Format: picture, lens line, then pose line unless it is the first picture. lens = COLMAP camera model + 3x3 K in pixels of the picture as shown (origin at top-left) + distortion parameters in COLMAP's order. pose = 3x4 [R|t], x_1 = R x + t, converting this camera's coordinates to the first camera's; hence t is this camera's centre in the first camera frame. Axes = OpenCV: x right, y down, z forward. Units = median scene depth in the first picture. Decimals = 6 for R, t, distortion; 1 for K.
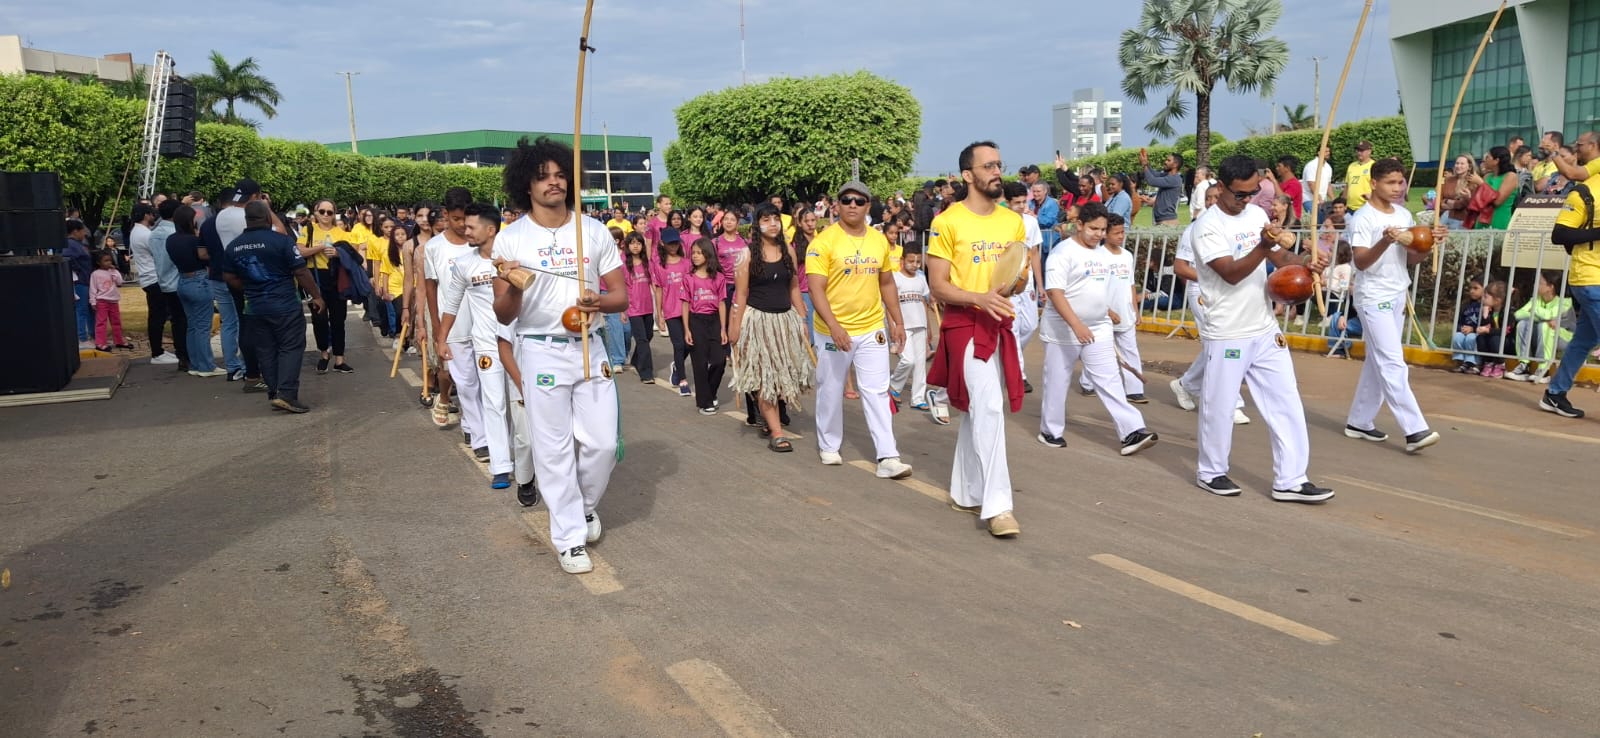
lens RADIAL K [[1194.0, 0, 806.9], [0, 1194.0, 384.0], [0, 0, 1]] dist [0.122621, -0.247285]
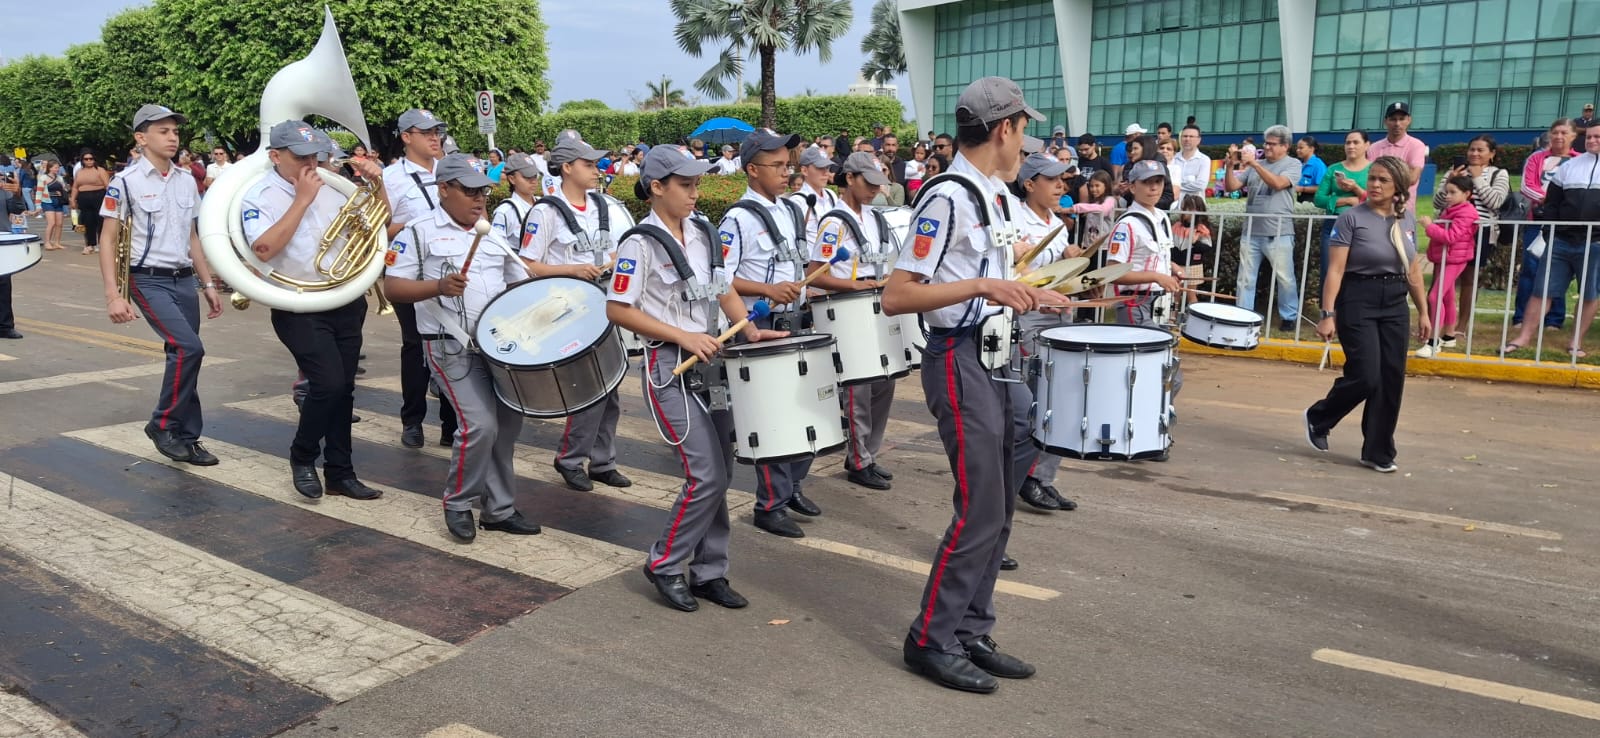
lens RADIAL K [[1205.5, 0, 818.5], [0, 1205.5, 366.7], [0, 0, 1]] dist [0.109162, -0.258761]
pose [[0.851881, -0.052221, 0.521126, -0.165133], [0.046081, 0.998631, 0.024741, -0.041854], [-0.521704, 0.002937, 0.853121, 0.319837]]
